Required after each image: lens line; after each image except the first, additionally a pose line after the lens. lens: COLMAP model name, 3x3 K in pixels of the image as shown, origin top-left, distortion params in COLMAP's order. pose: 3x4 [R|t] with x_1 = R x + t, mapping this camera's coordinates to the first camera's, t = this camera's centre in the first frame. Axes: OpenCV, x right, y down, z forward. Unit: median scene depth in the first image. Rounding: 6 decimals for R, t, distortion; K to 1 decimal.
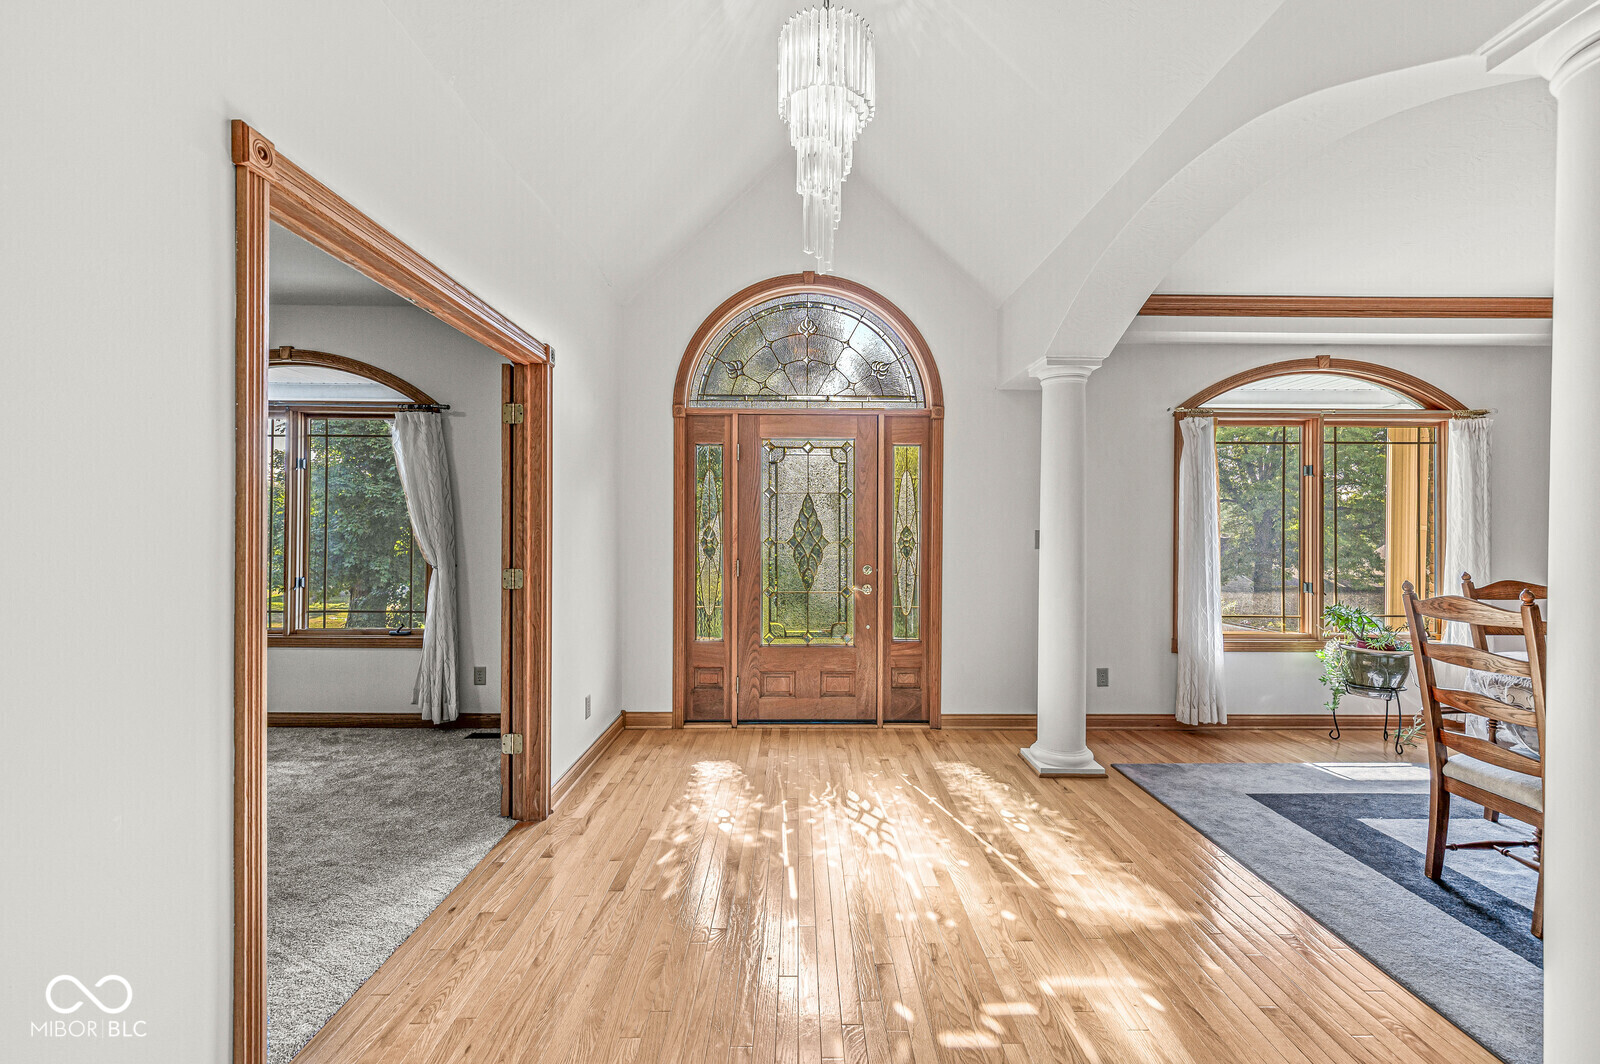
lens RADIAL K [[700.5, 0, 801.3], [0, 700.5, 529.8], [0, 0, 1]] dist [-0.002085, -0.000179]
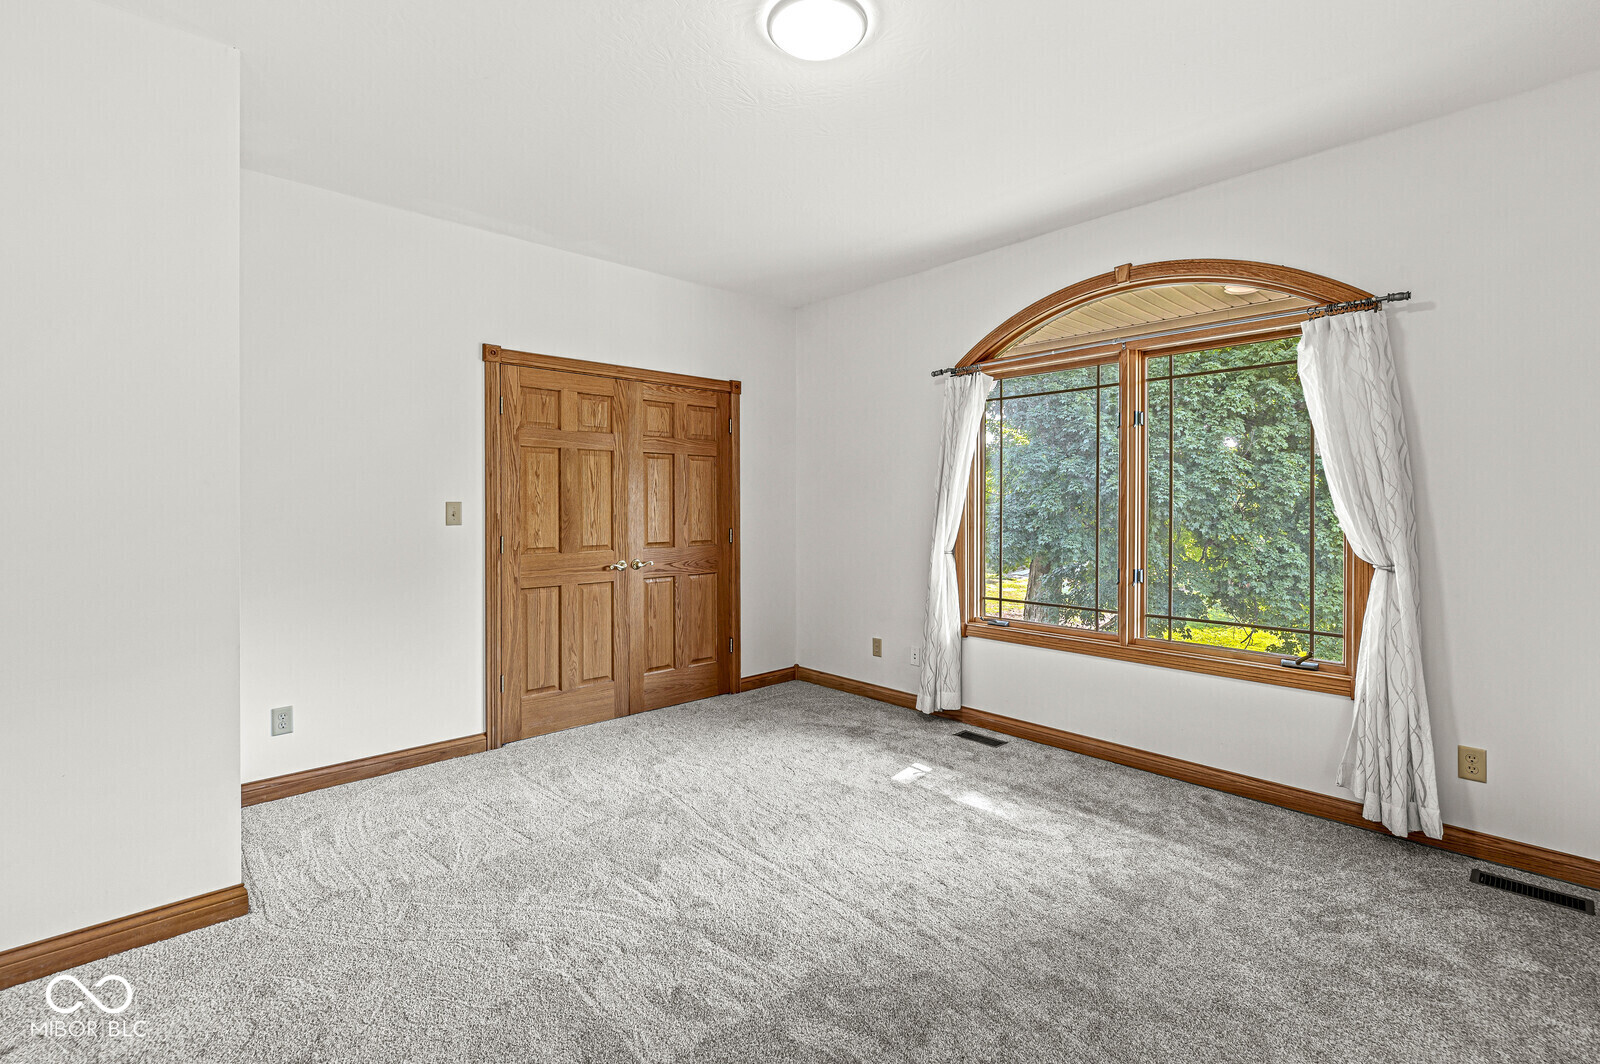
lens RADIAL K [[700.5, 0, 801.3], [0, 700.5, 529.8], [0, 0, 1]] dist [-0.002085, -0.000179]
pose [[0.673478, 0.017272, -0.739006, -0.407474], [0.007786, 0.999506, 0.030455, -0.001261], [0.739166, -0.026264, 0.673011, 0.225681]]
